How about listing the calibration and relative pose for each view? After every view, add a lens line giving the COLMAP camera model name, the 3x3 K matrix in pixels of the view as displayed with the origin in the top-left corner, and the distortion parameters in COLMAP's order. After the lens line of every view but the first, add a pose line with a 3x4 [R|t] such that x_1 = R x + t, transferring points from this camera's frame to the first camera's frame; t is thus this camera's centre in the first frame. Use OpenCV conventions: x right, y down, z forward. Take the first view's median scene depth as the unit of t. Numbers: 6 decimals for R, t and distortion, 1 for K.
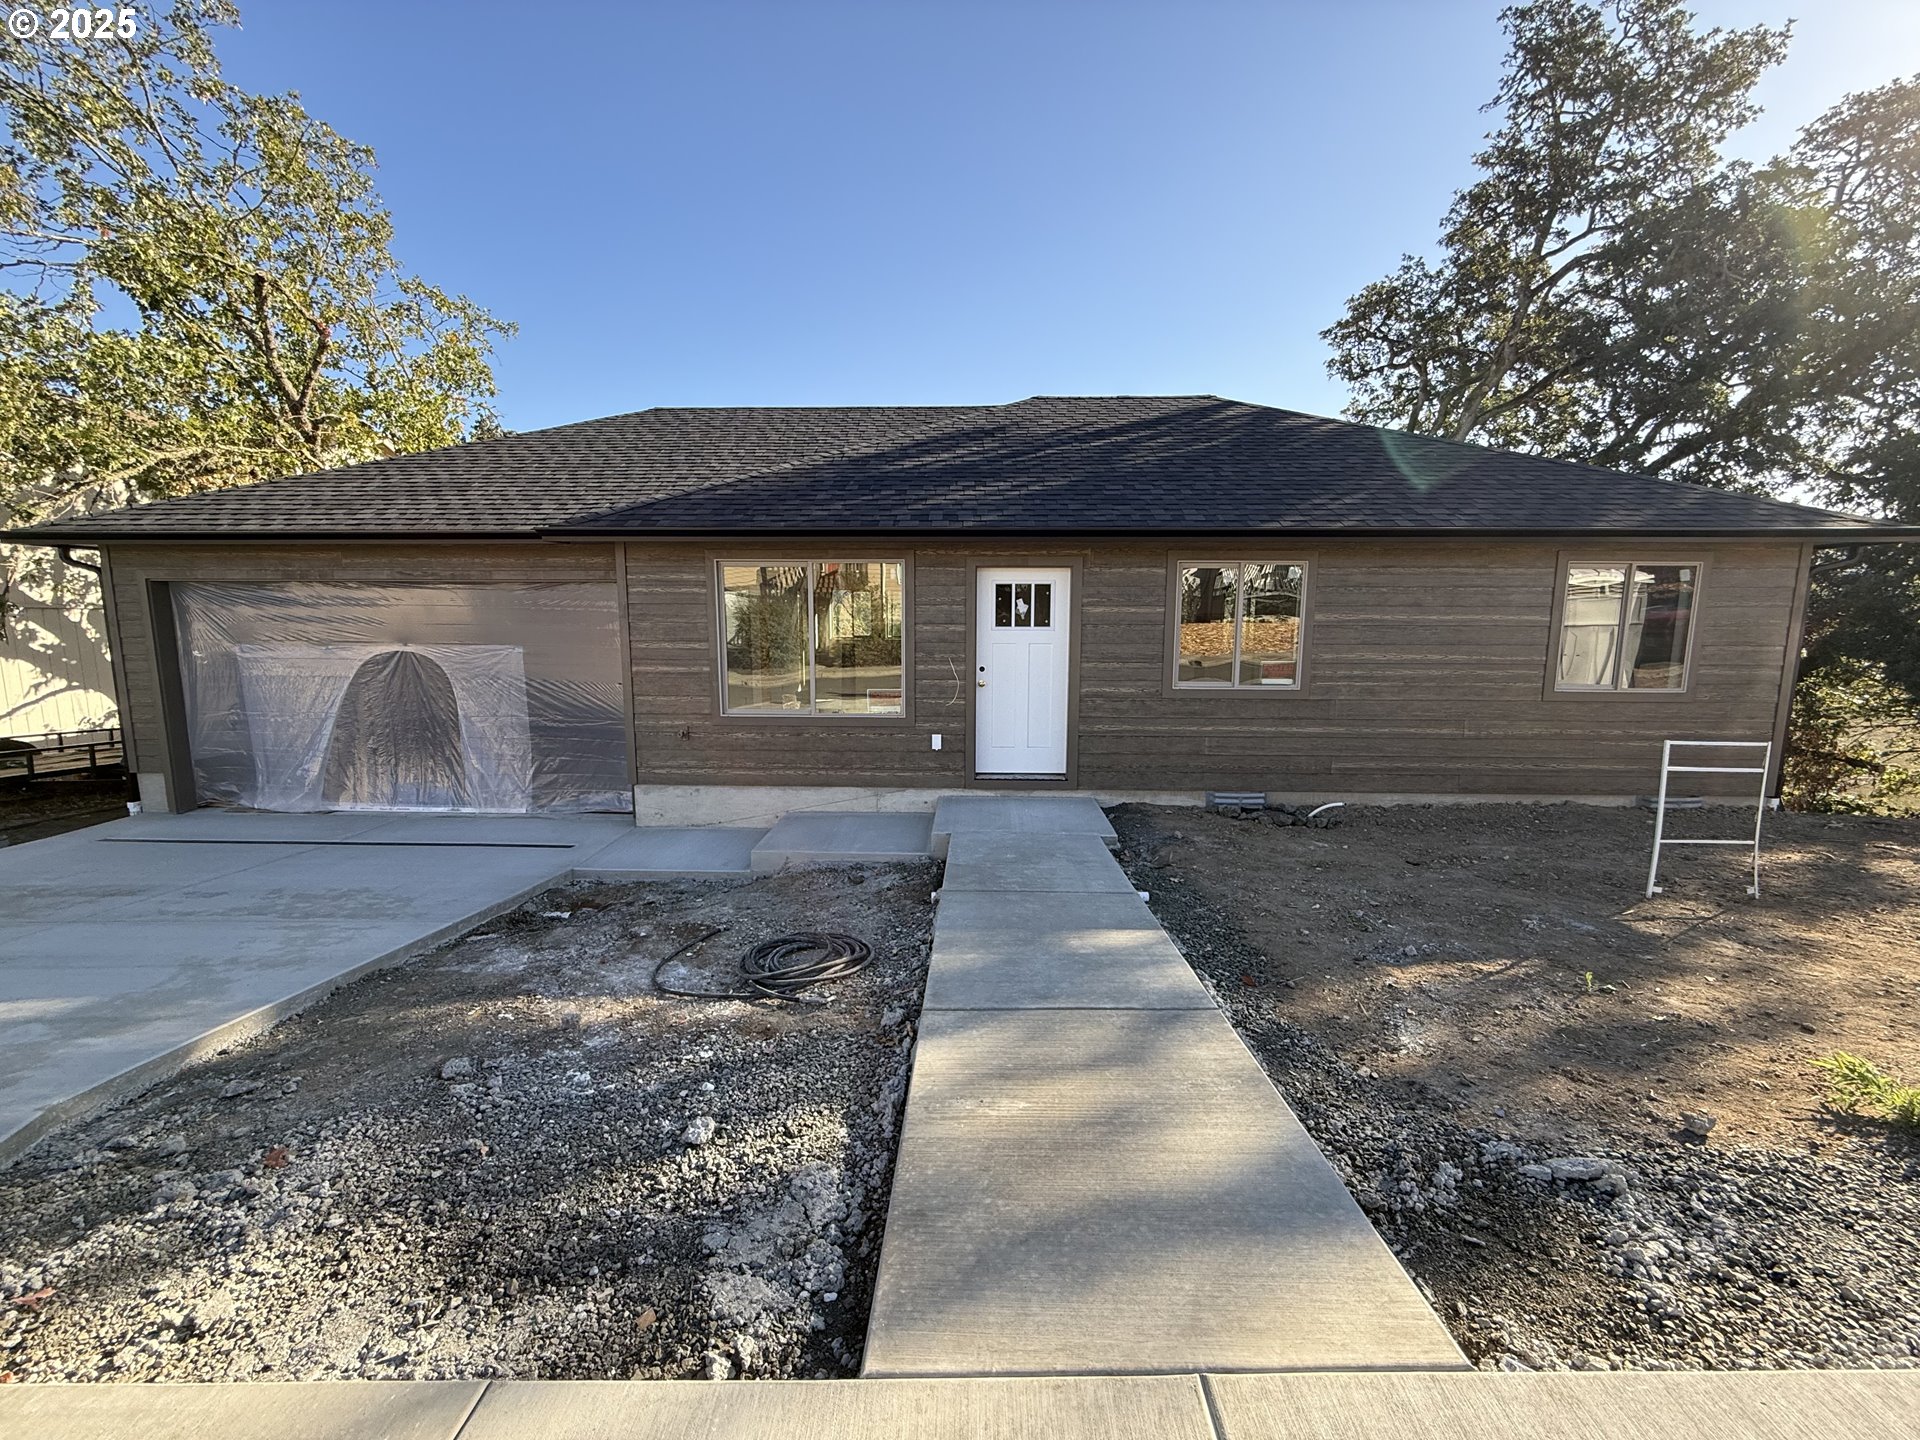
lens RADIAL K [[753.9, 0, 960.0], [0, 753.9, 720.0], [0, 0, 1]] dist [-0.000015, -0.000096]
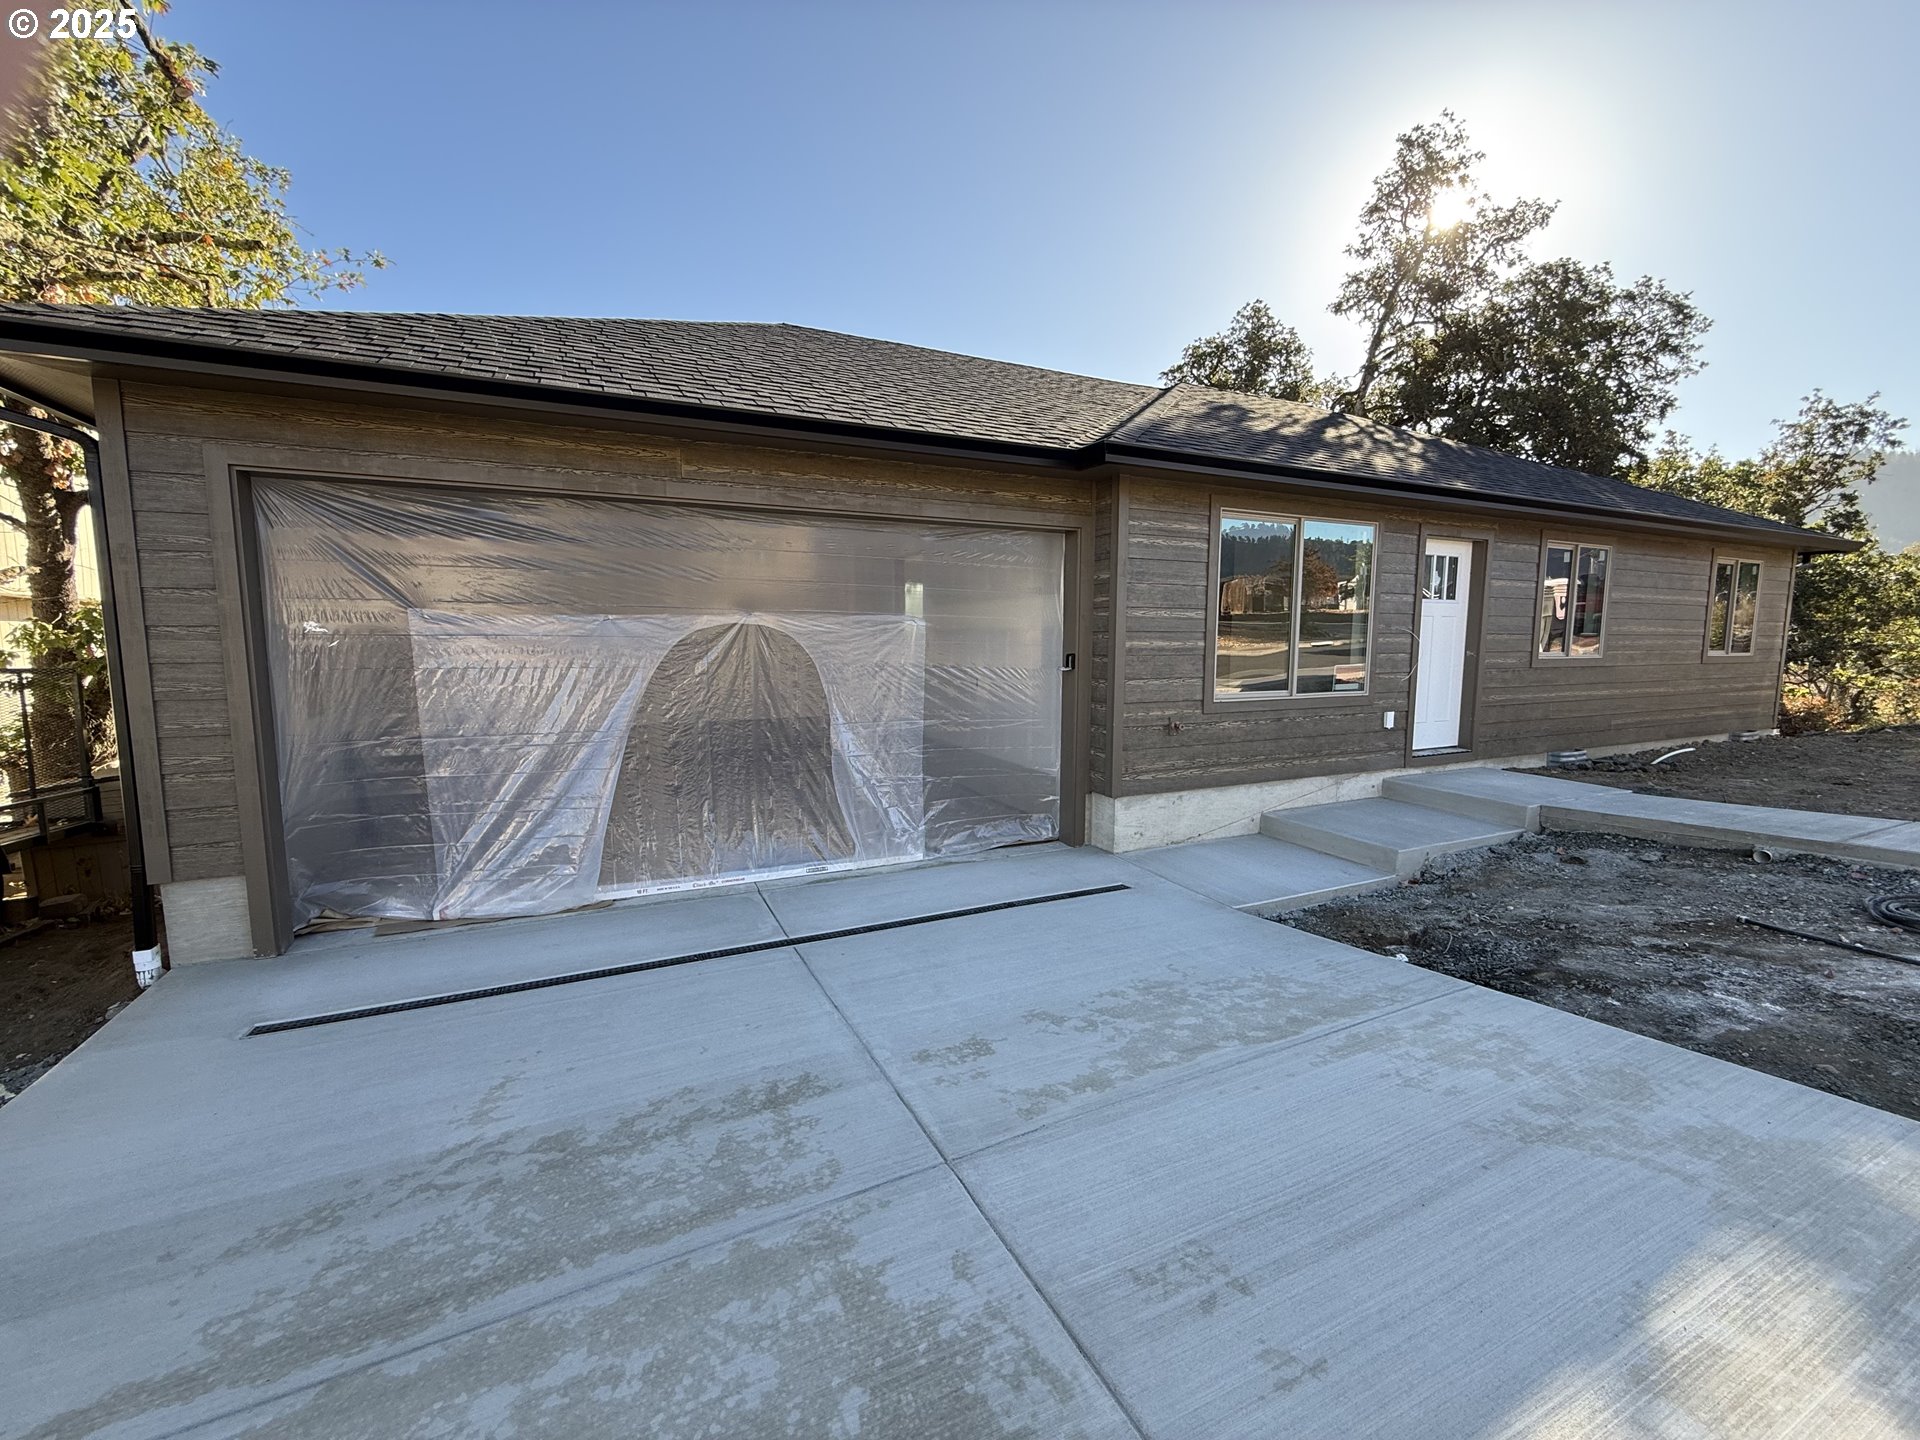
lens RADIAL K [[753.9, 0, 960.0], [0, 753.9, 720.0], [0, 0, 1]] dist [-0.000015, -0.000096]
pose [[0.895679, -0.050799, 0.441790, -0.923146], [0.061369, 0.998068, -0.009658, 0.005478], [-0.440446, 0.035763, 0.897067, 0.394829]]
